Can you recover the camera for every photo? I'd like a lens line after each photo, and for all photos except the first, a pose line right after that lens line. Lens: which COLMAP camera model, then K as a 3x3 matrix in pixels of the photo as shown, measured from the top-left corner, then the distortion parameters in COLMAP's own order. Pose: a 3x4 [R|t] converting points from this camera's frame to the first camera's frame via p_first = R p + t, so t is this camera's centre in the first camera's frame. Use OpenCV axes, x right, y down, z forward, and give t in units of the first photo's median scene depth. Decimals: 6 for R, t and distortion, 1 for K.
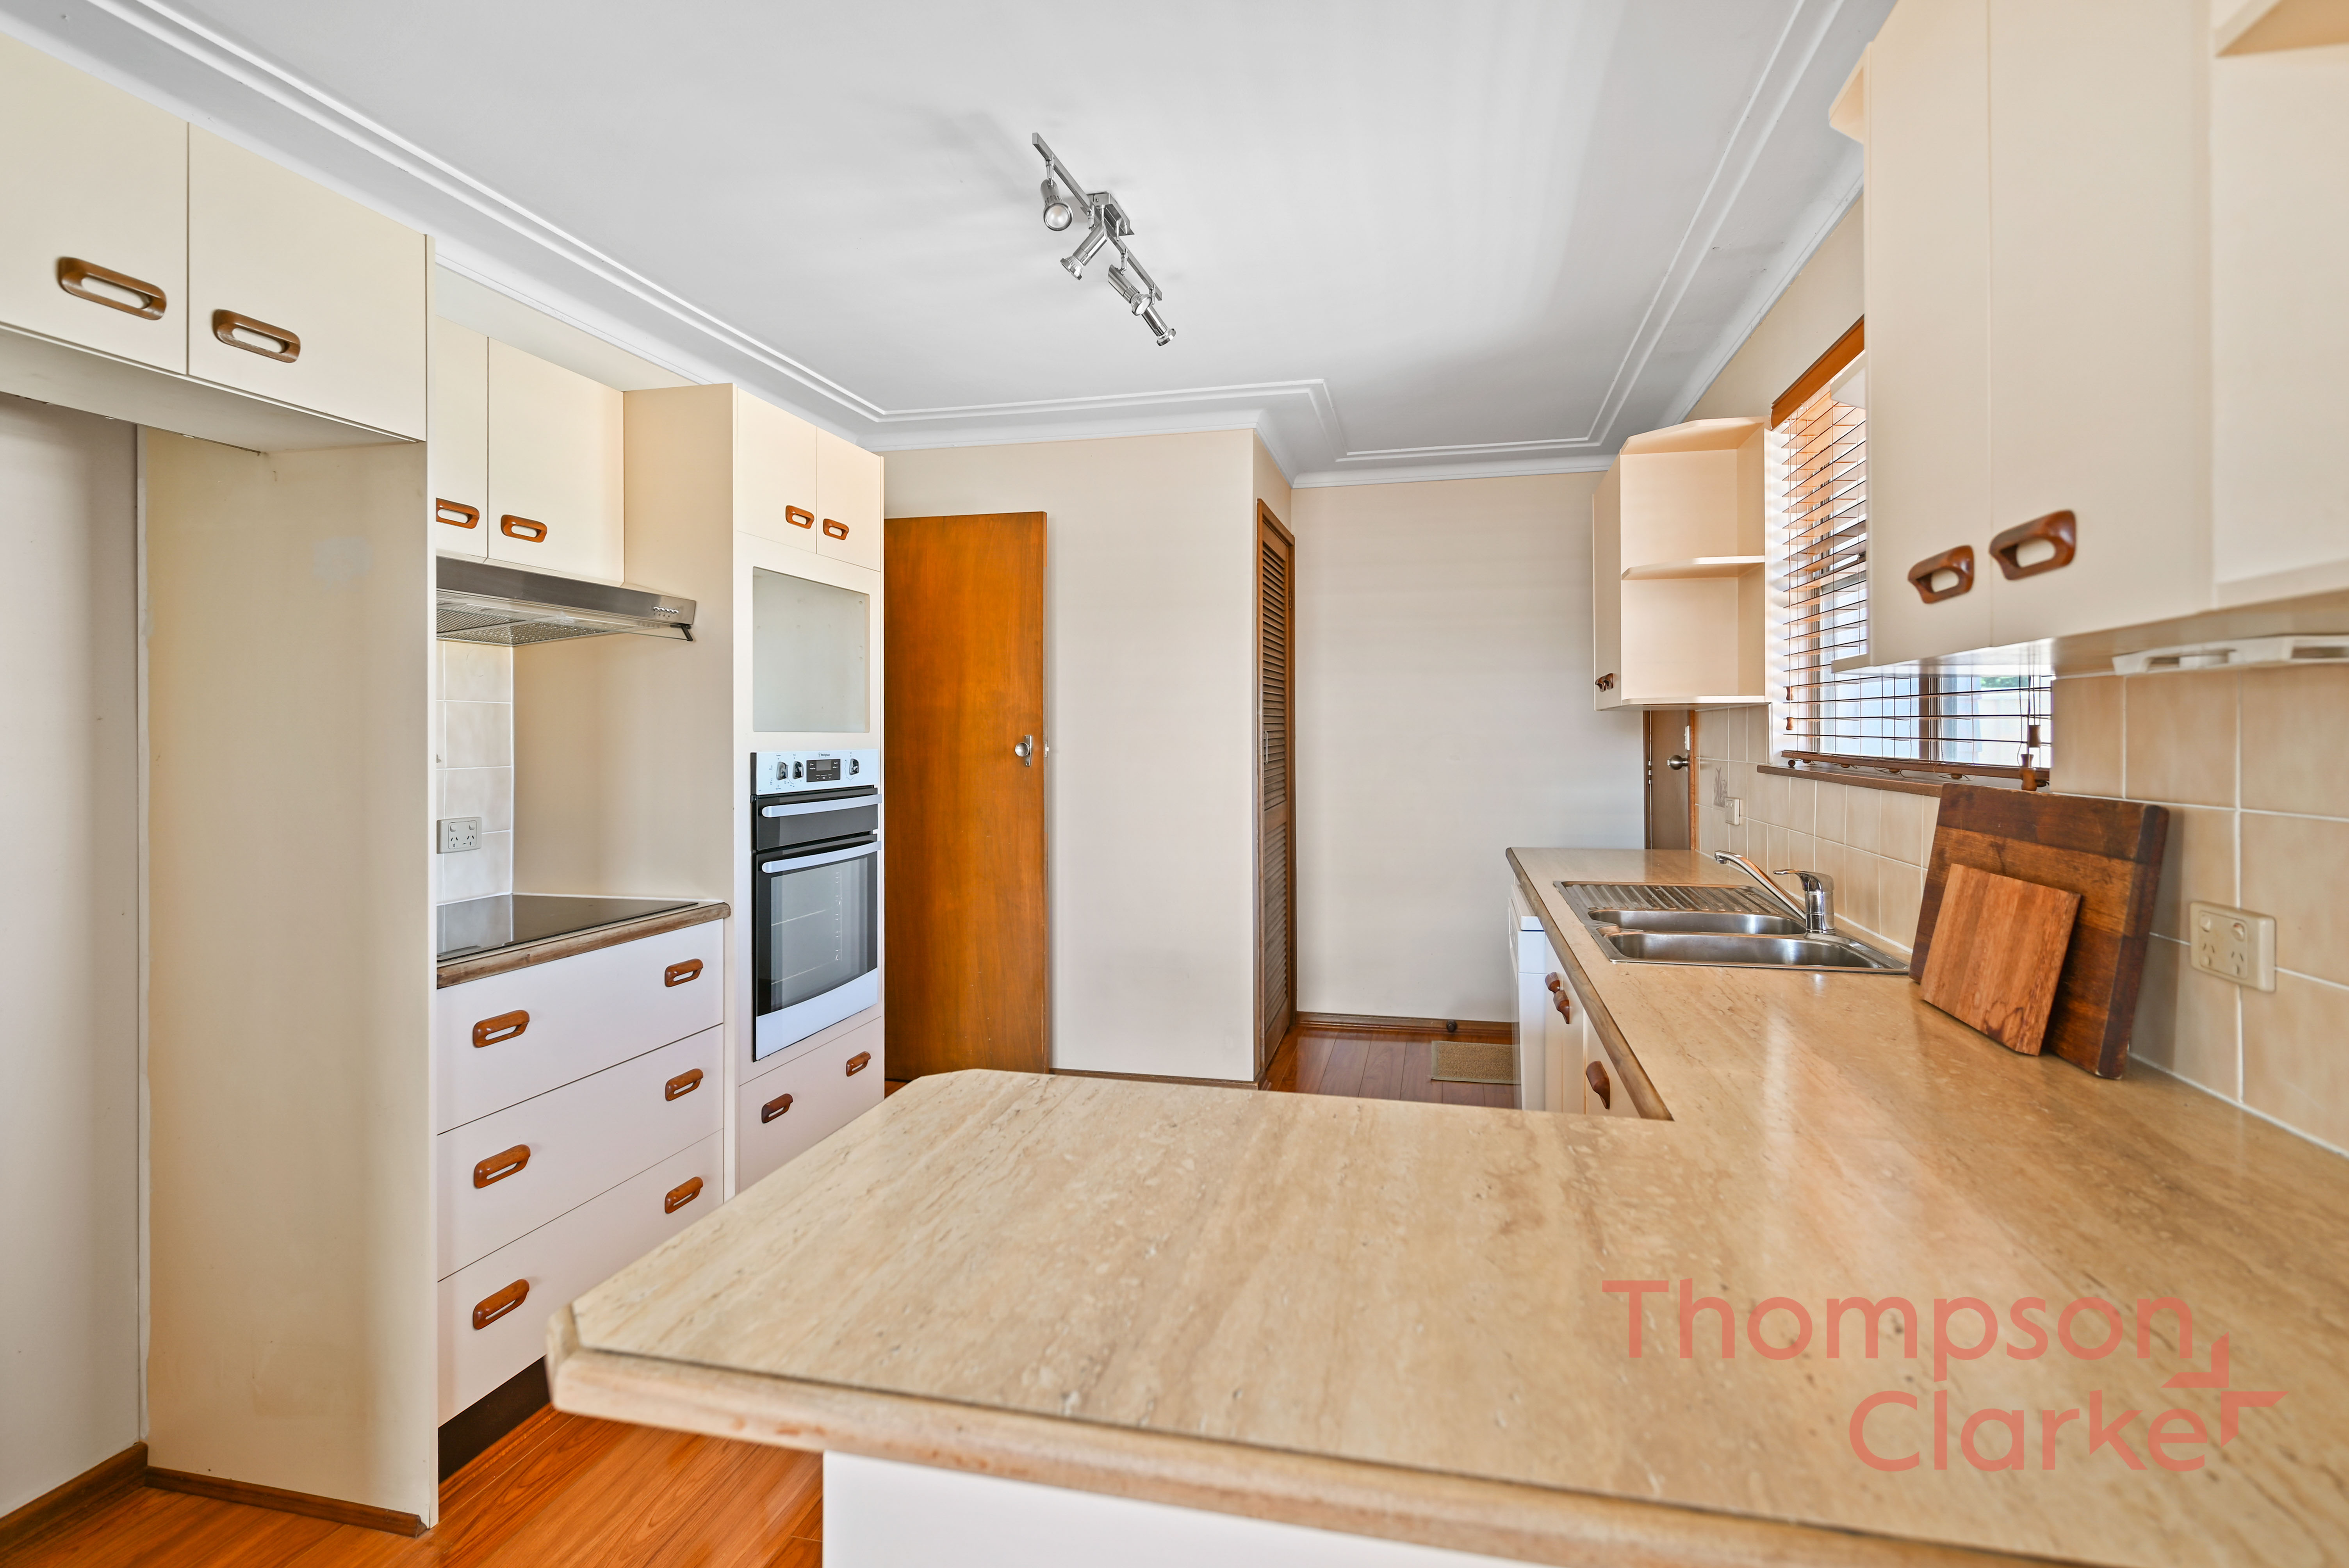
lens RADIAL K [[1162.9, 0, 1174.4], [0, 1162.9, 728.7], [0, 0, 1]] dist [-0.000219, -0.000009]
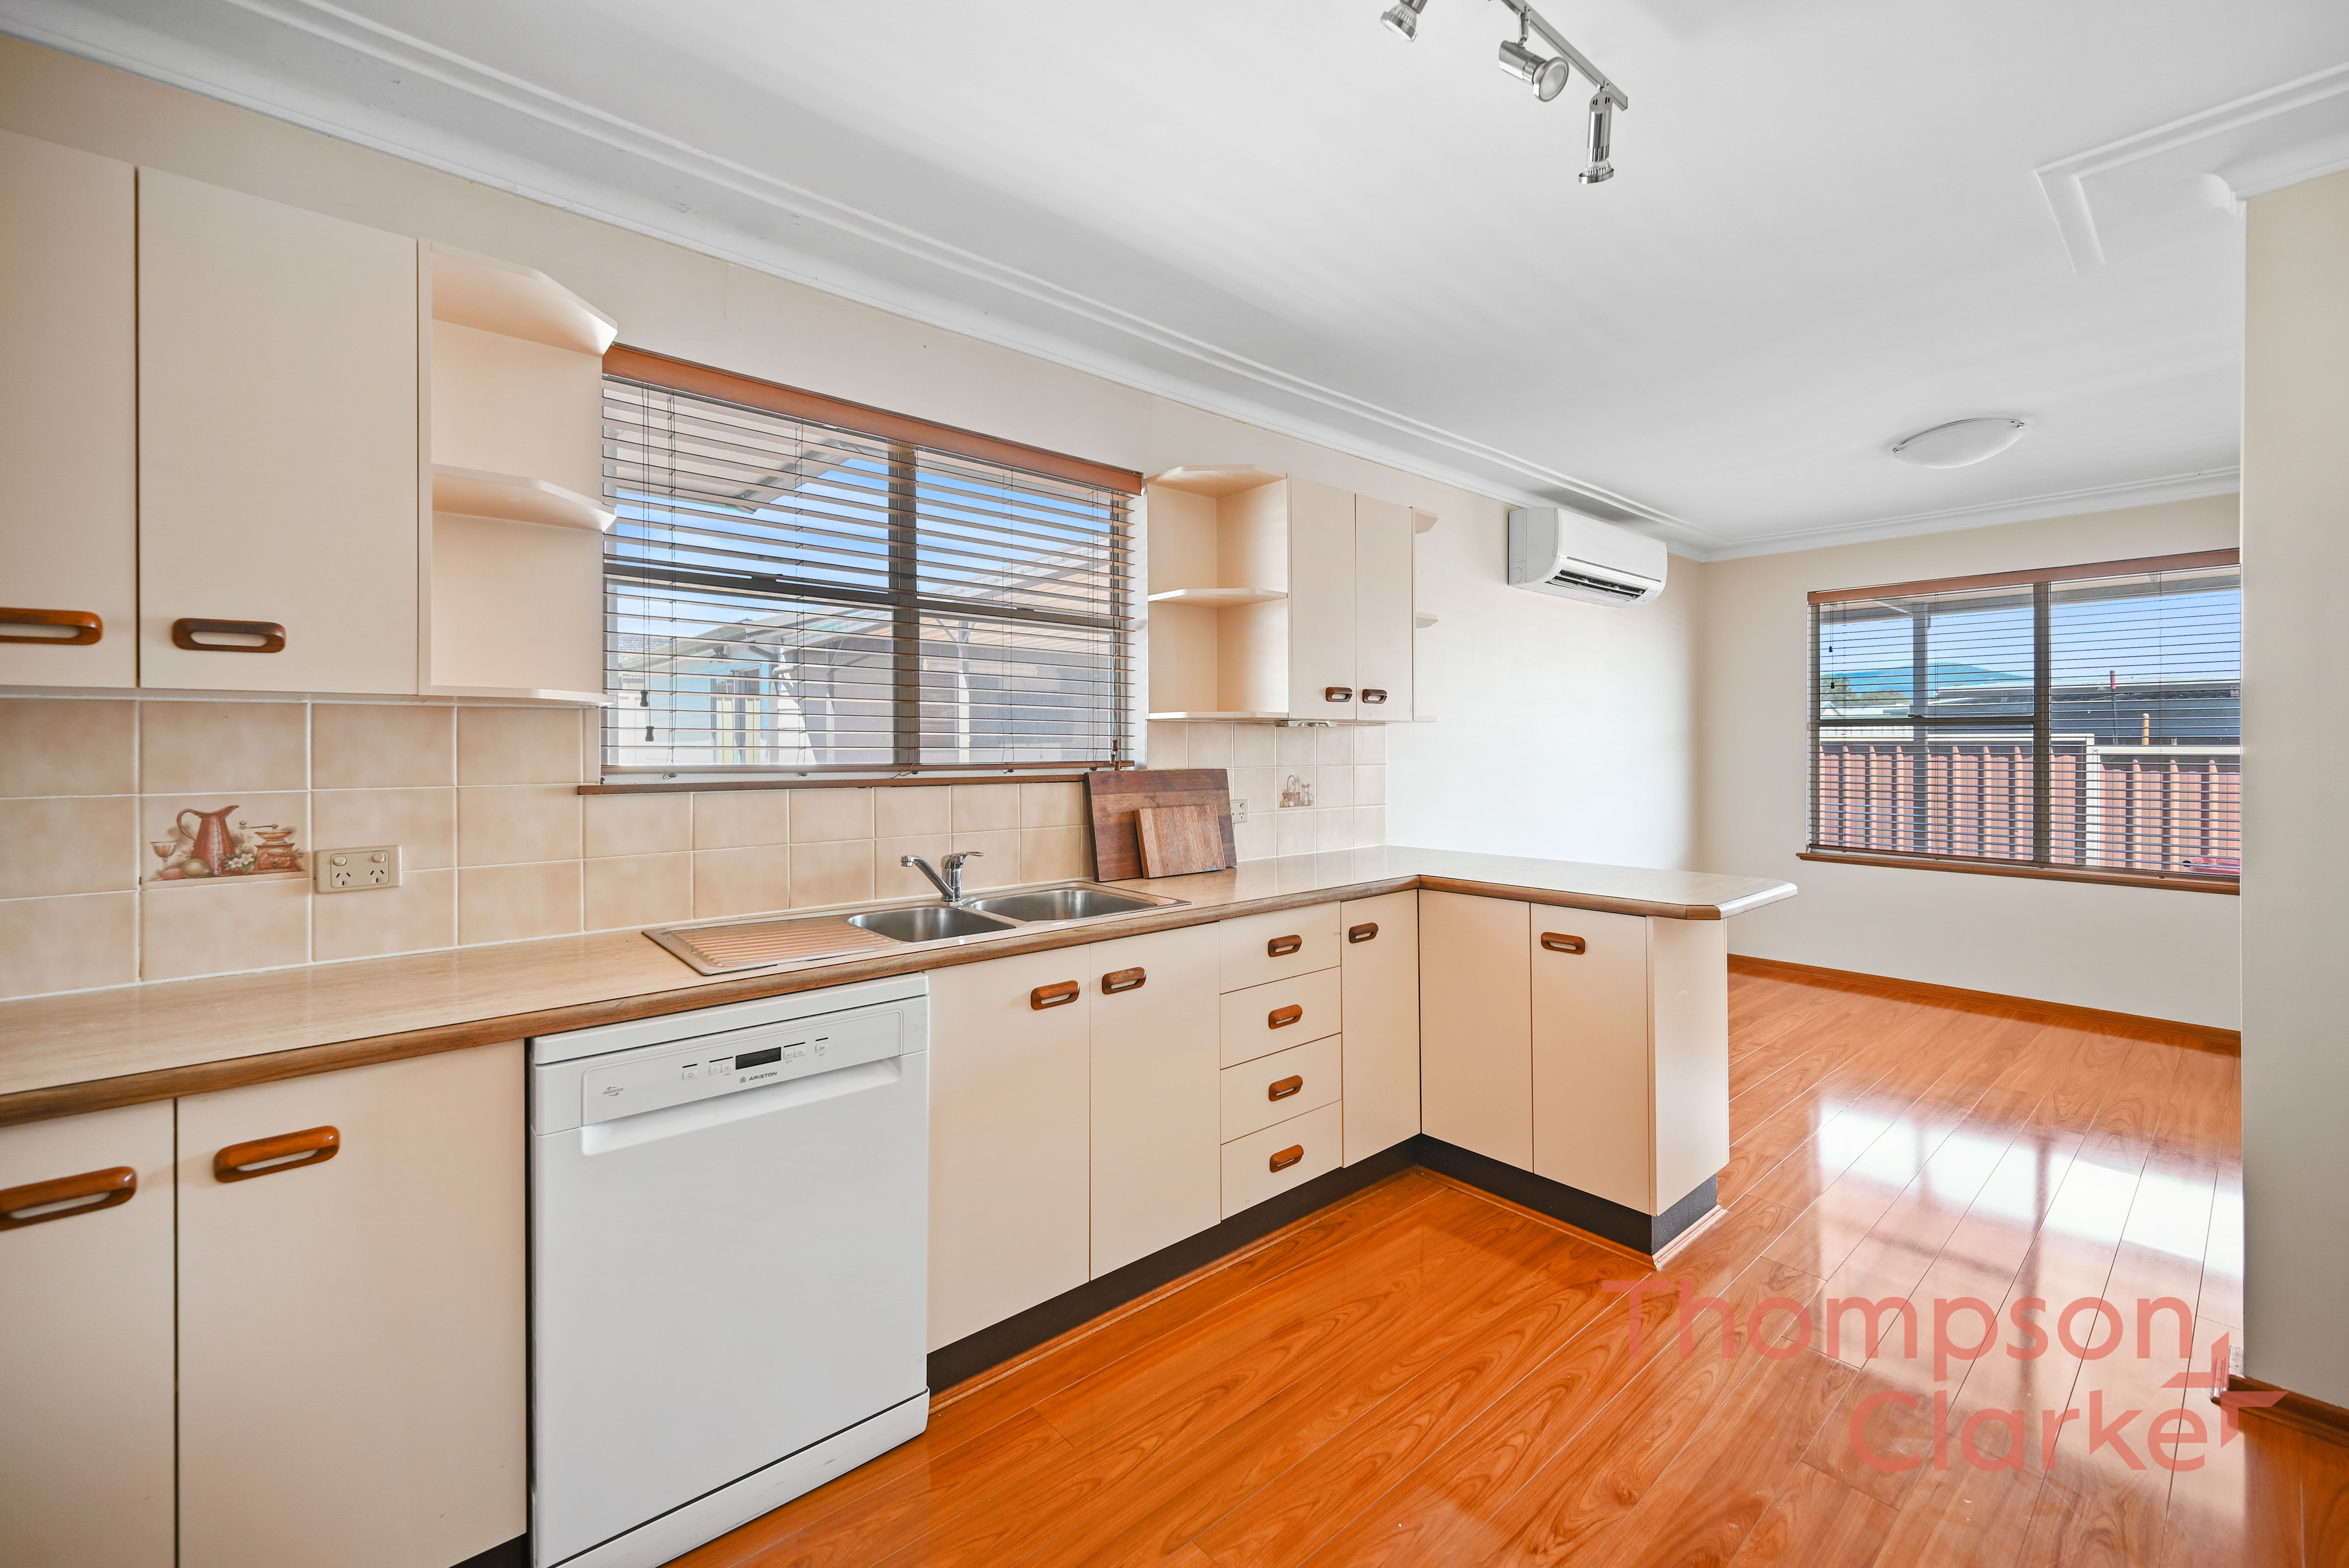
lens RADIAL K [[940.7, 0, 1171.7], [0, 940.7, 756.4], [0, 0, 1]] dist [0.000213, 0.000020]
pose [[-0.809334, -0.002361, 0.587345, -0.227398], [-0.001303, 0.999997, 0.002224, 0.016080], [-0.587348, 0.001034, -0.809334, 1.619458]]
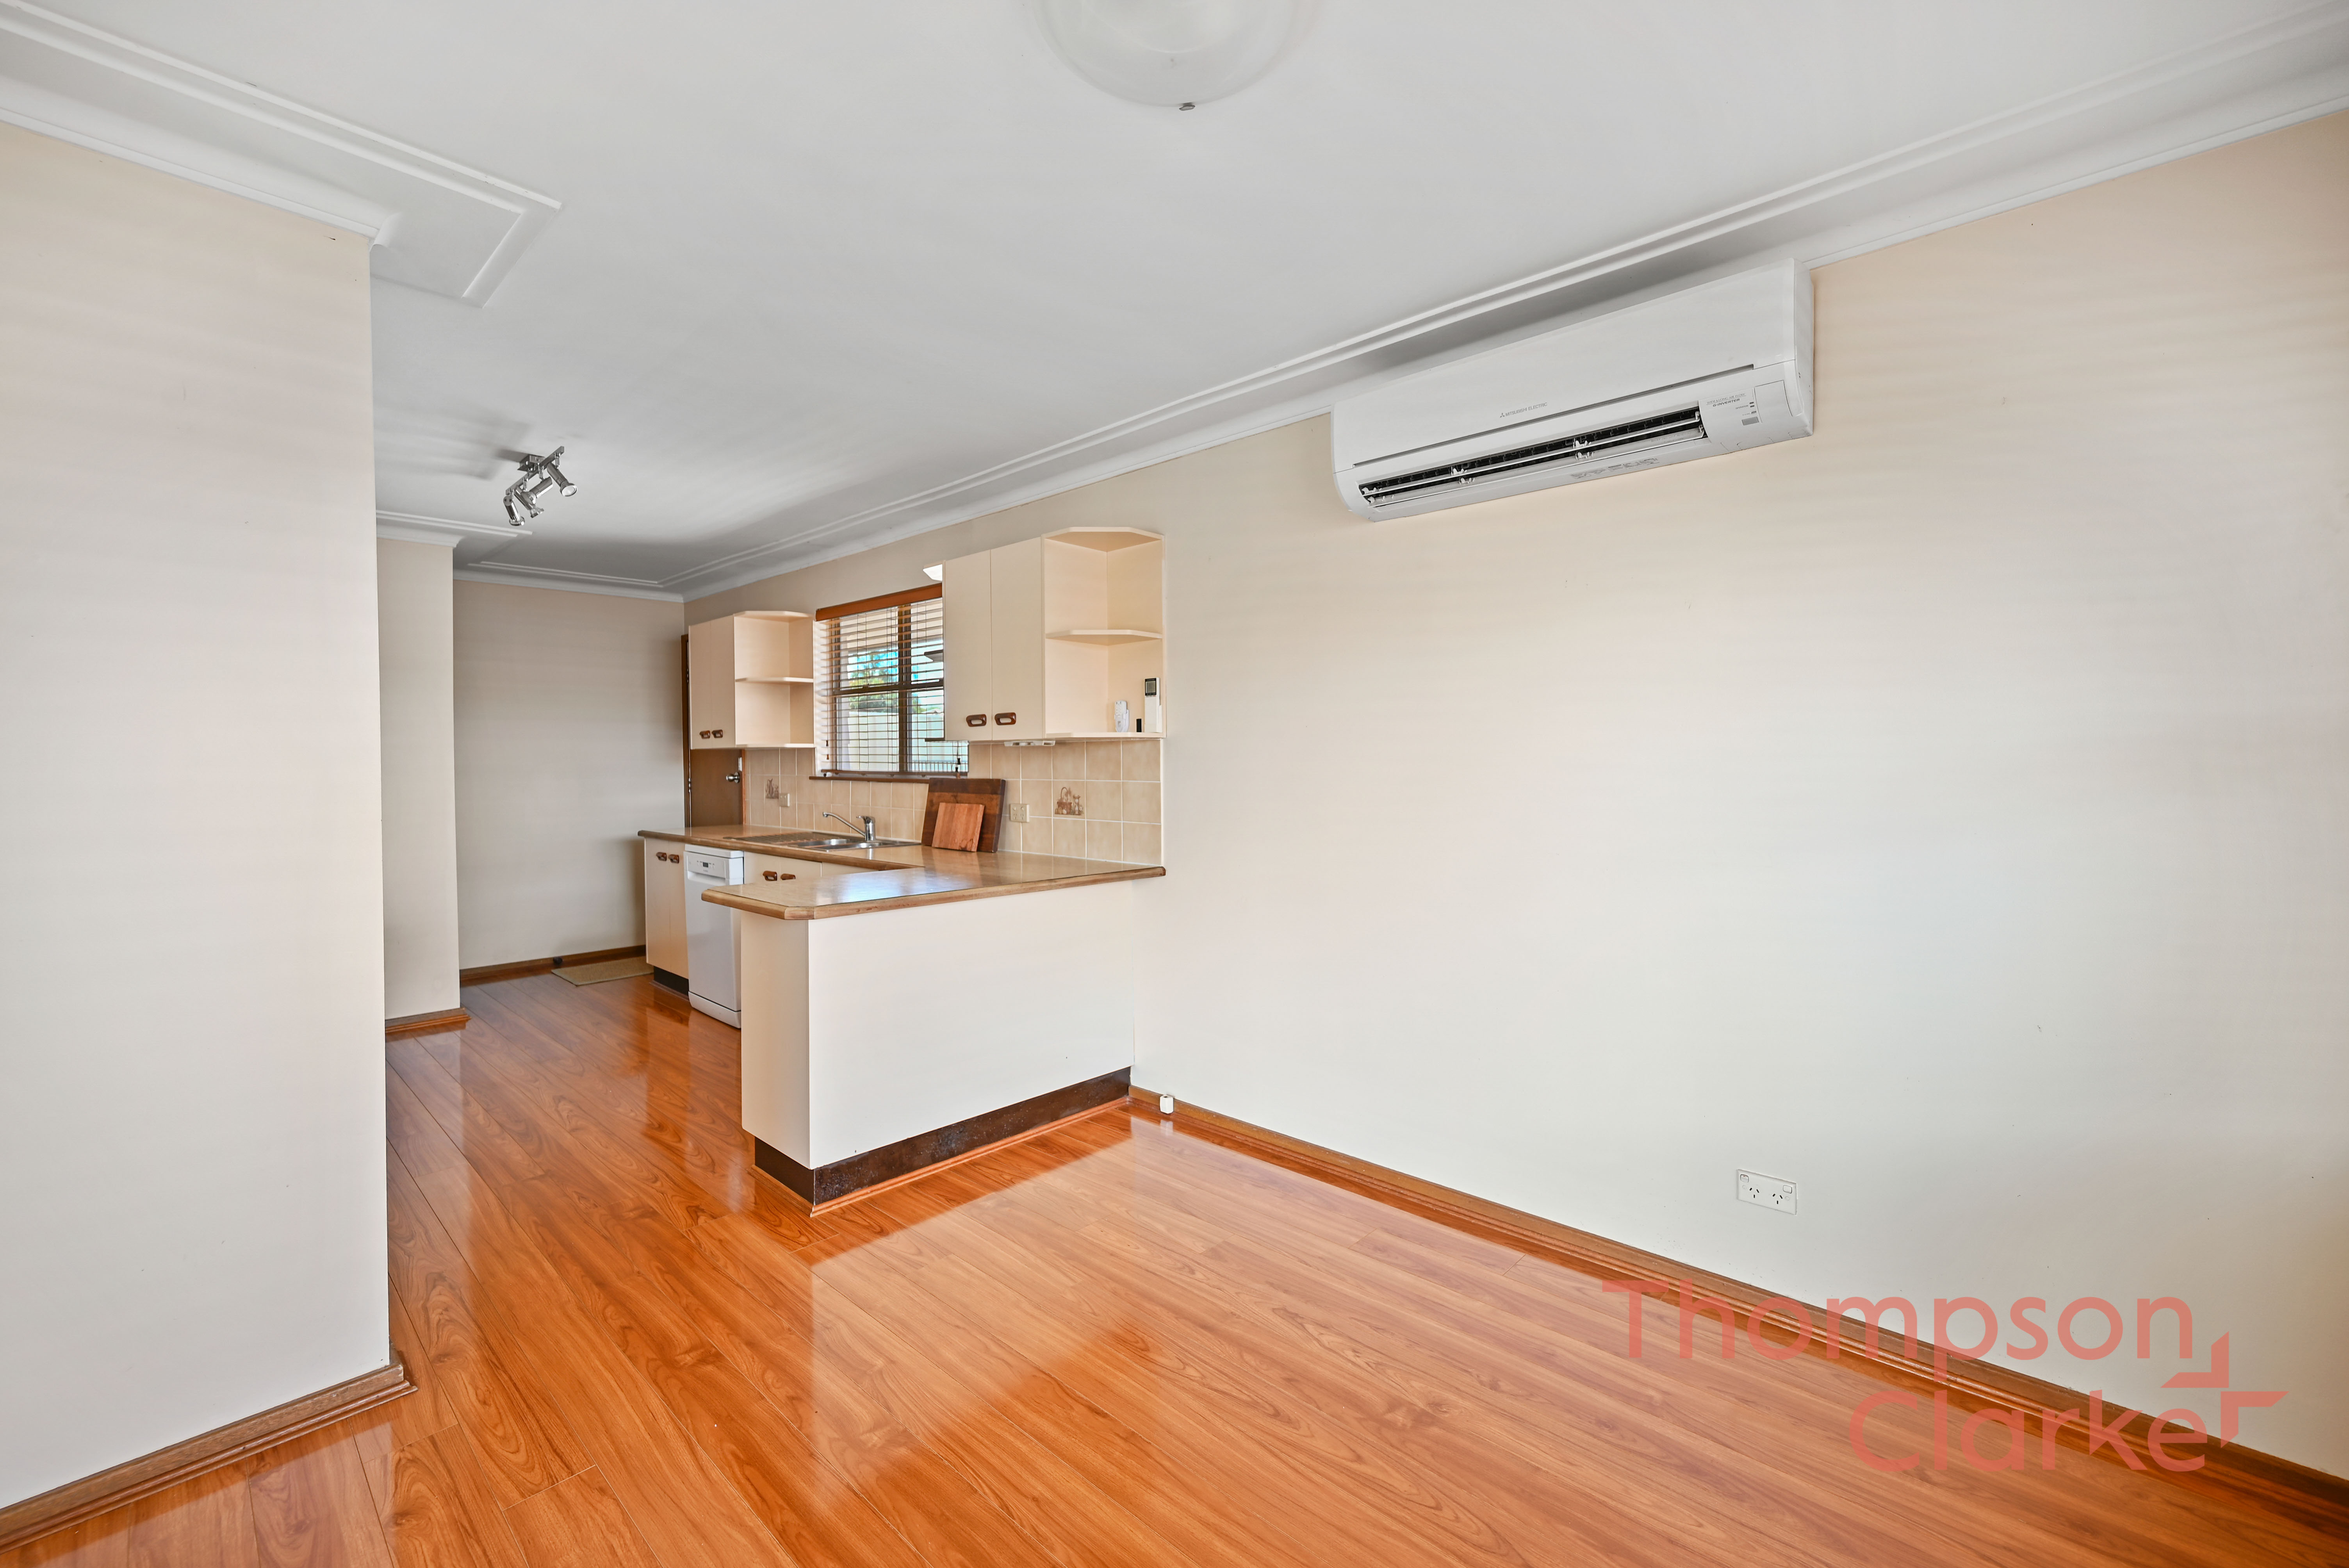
lens RADIAL K [[972.3, 0, 1174.5], [0, 972.3, 784.0], [0, 0, 1]] dist [0.000080, 0.000000]
pose [[0.482811, -0.025253, 0.875360, -0.909229], [0.001630, 0.999608, 0.027939, -0.004119], [-0.875723, -0.012063, 0.482663, -0.560625]]
